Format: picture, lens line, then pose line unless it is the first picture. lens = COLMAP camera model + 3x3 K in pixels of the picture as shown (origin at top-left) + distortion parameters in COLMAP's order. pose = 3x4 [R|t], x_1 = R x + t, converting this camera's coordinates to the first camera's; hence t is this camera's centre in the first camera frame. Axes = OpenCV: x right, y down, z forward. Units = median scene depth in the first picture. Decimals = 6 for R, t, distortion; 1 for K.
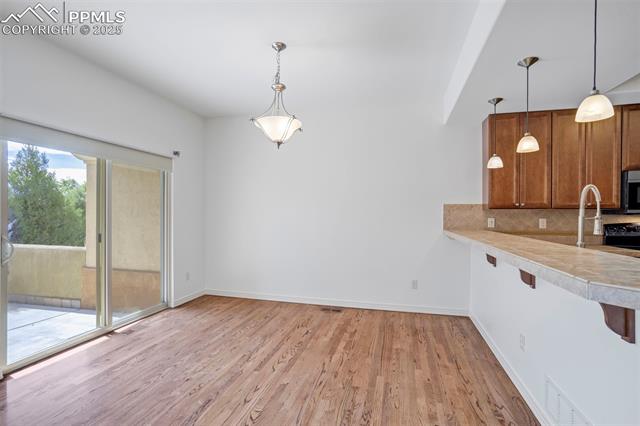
lens RADIAL K [[298.9, 0, 319.8], [0, 298.9, 215.4], [0, 0, 1]] dist [-0.028830, 0.014312]
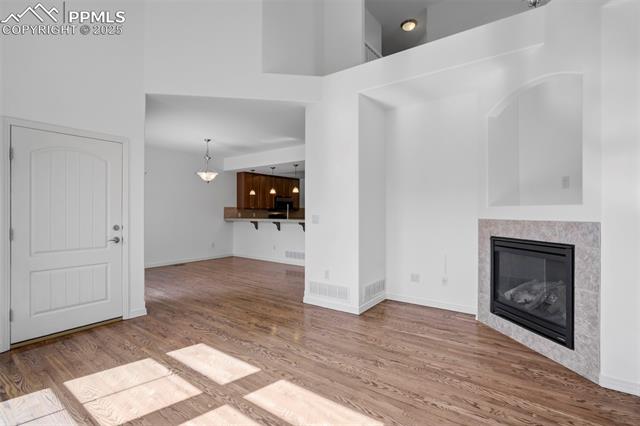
lens RADIAL K [[298.9, 0, 318.4], [0, 298.9, 208.5], [0, 0, 1]] dist [-0.028830, 0.014312]
pose [[0.366476, 0.004521, 0.930417, -1.718159], [0.004804, 0.999966, -0.006751, -0.008829], [-0.930415, 0.006944, 0.366442, -0.574822]]
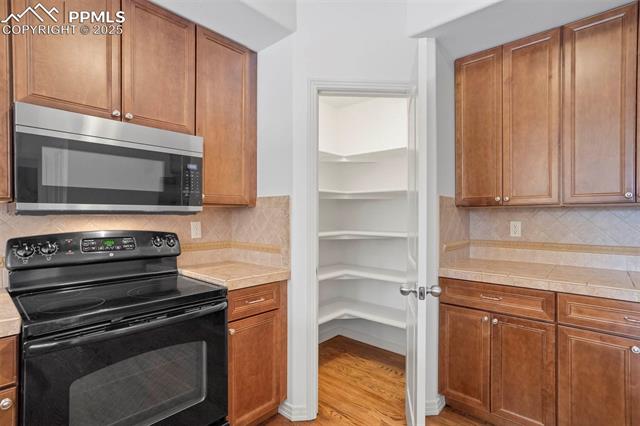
lens RADIAL K [[313.7, 0, 318.7], [0, 313.7, 216.8], [0, 0, 1]] dist [-0.009885, 0.002802]
pose [[0.450617, -0.008124, 0.892681, 0.829809], [0.008133, 0.999954, 0.004995, 0.001109], [-0.892680, 0.005009, 0.450662, 0.448434]]
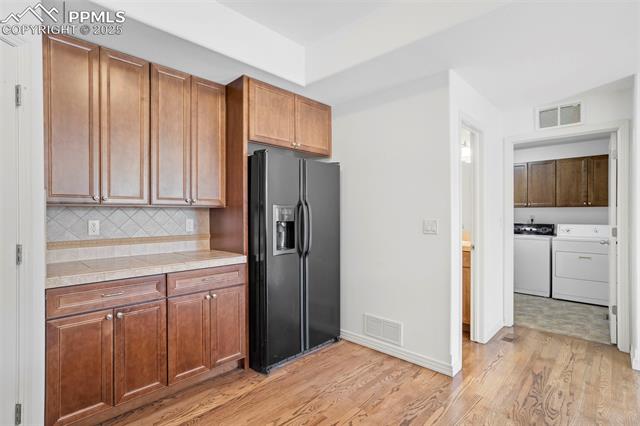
lens RADIAL K [[313.7, 0, 314.4], [0, 313.7, 215.1], [0, 0, 1]] dist [-0.009885, 0.002802]
pose [[-0.872351, -0.002704, 0.488873, 0.867036], [0.002774, 0.999941, 0.010479, 0.000899], [-0.488872, 0.010498, -0.872292, 0.766765]]
